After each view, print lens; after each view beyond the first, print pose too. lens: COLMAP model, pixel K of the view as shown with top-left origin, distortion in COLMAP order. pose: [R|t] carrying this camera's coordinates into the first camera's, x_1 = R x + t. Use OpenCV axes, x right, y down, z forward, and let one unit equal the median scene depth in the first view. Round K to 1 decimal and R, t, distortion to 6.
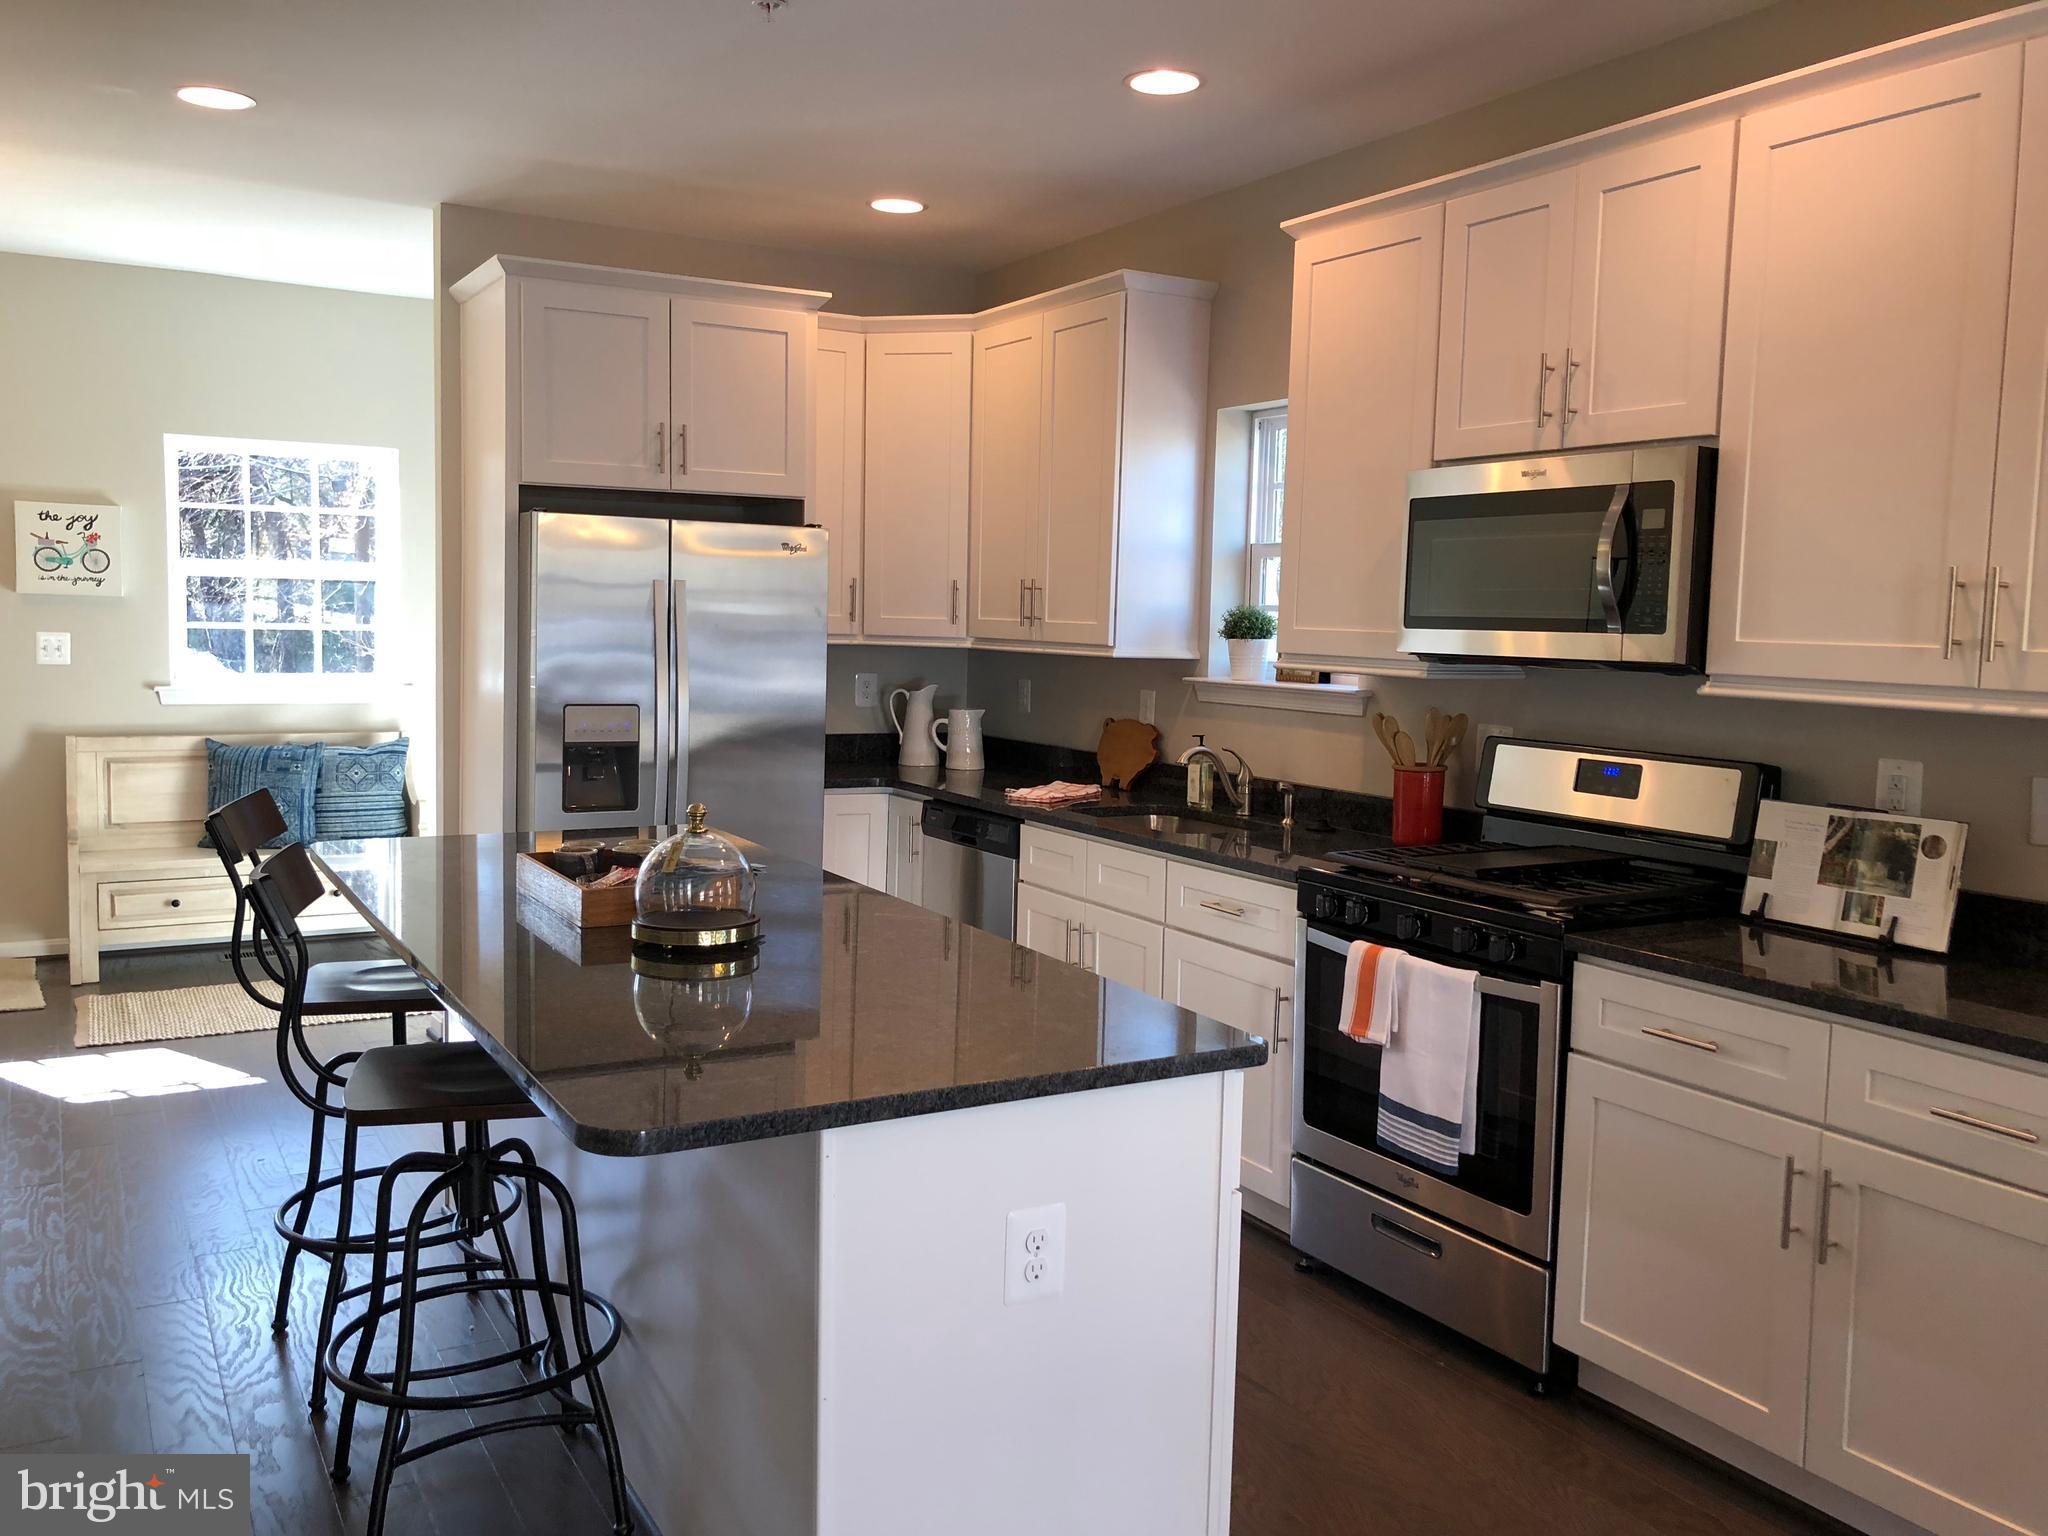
lens RADIAL K [[1688.8, 0, 1034.2], [0, 1688.8, 756.7], [0, 0, 1]] dist [0.058465, -0.074661]
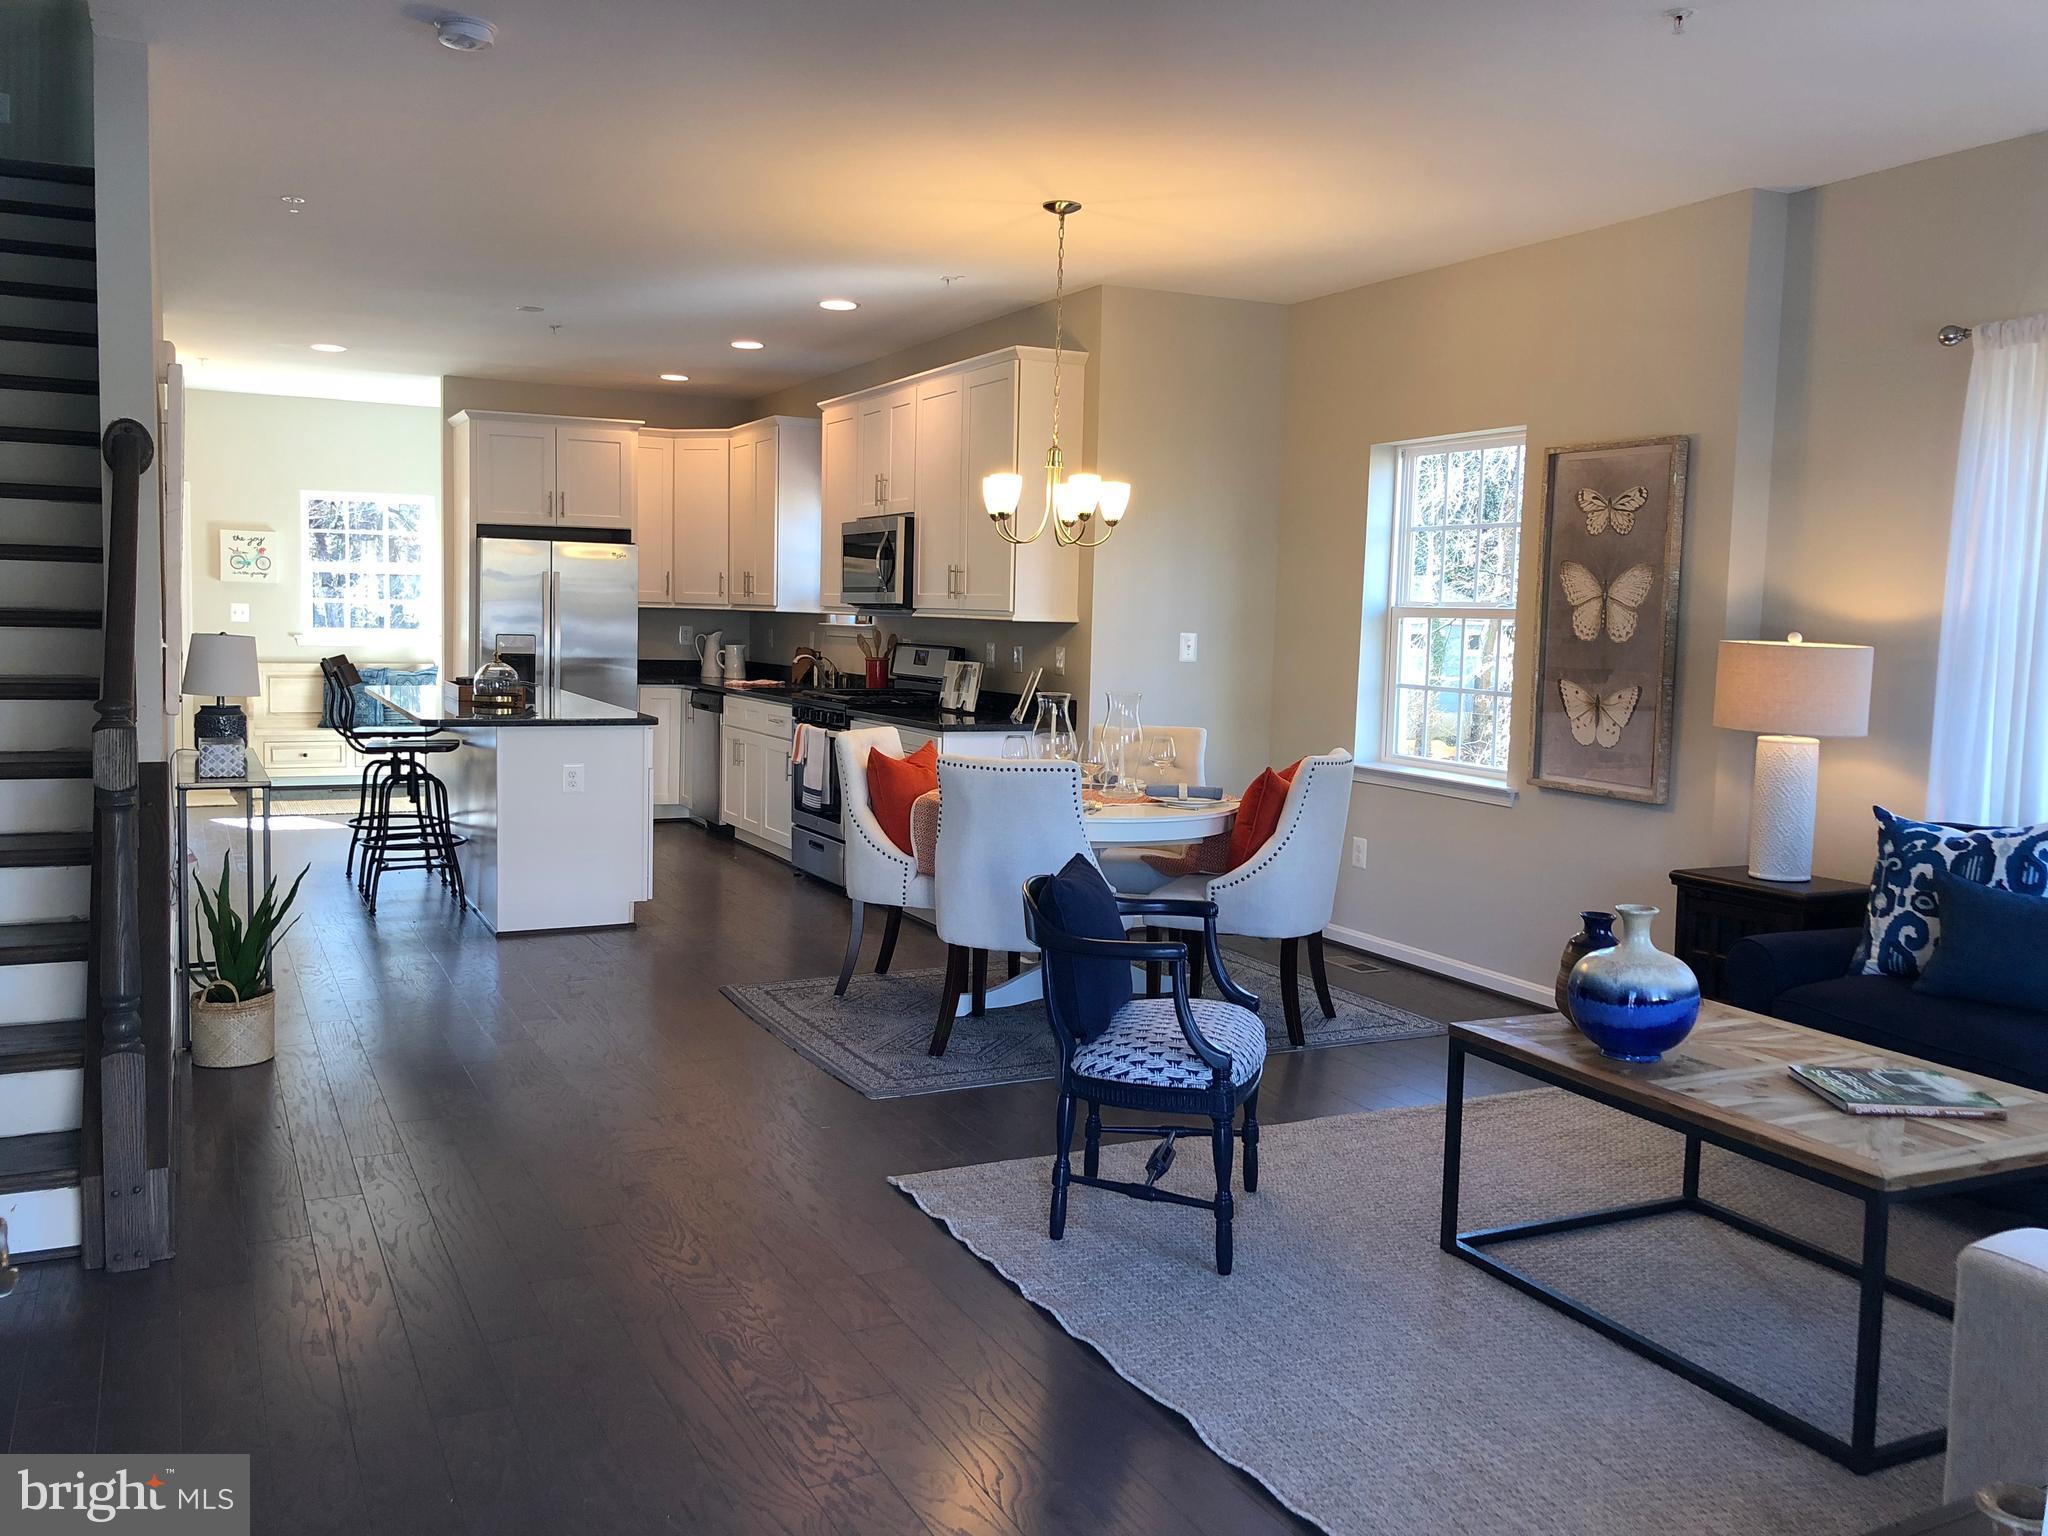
lens RADIAL K [[1688.8, 0, 1029.6], [0, 1688.8, 754.6], [0, 0, 1]] dist [0.058465, -0.074661]
pose [[0.998163, 0.005147, -0.060370, 0.542168], [-0.005344, 0.999981, -0.003101, 0.131239], [0.060353, 0.003418, 0.998171, -1.101971]]
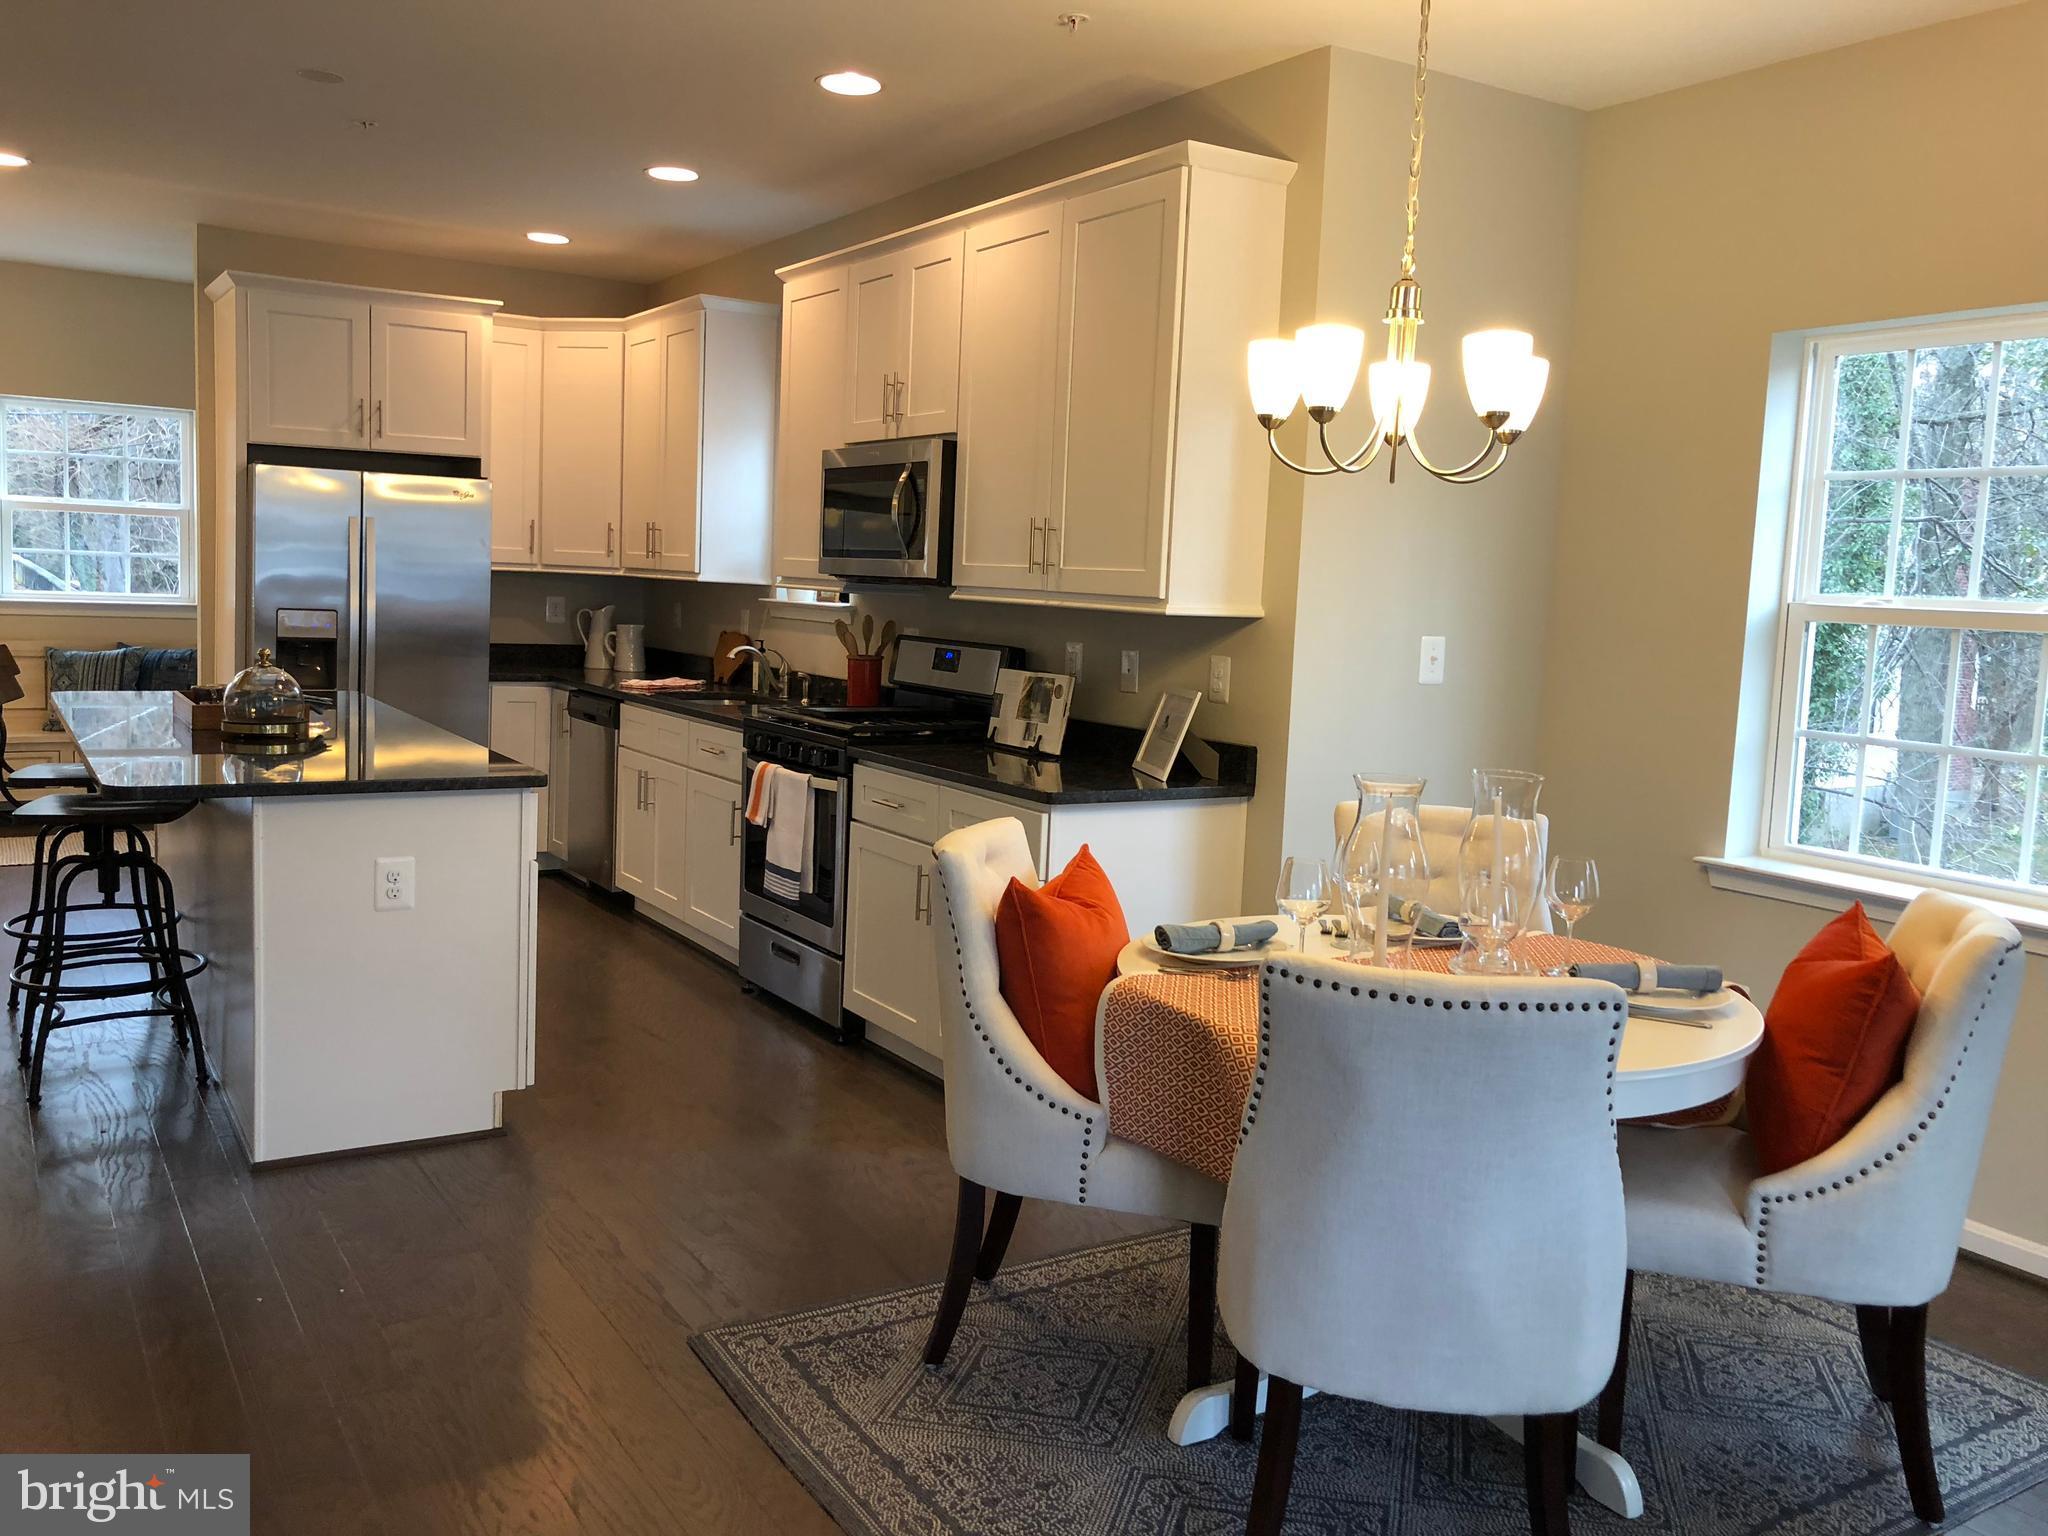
lens RADIAL K [[1688.8, 0, 1026.7], [0, 1688.8, 740.9], [0, 0, 1]] dist [0.058465, -0.074661]
pose [[0.999317, 0.014623, 0.033939, 0.312939], [-0.015013, 0.999824, 0.011264, 0.058143], [-0.033769, -0.011766, 0.999360, -0.423953]]
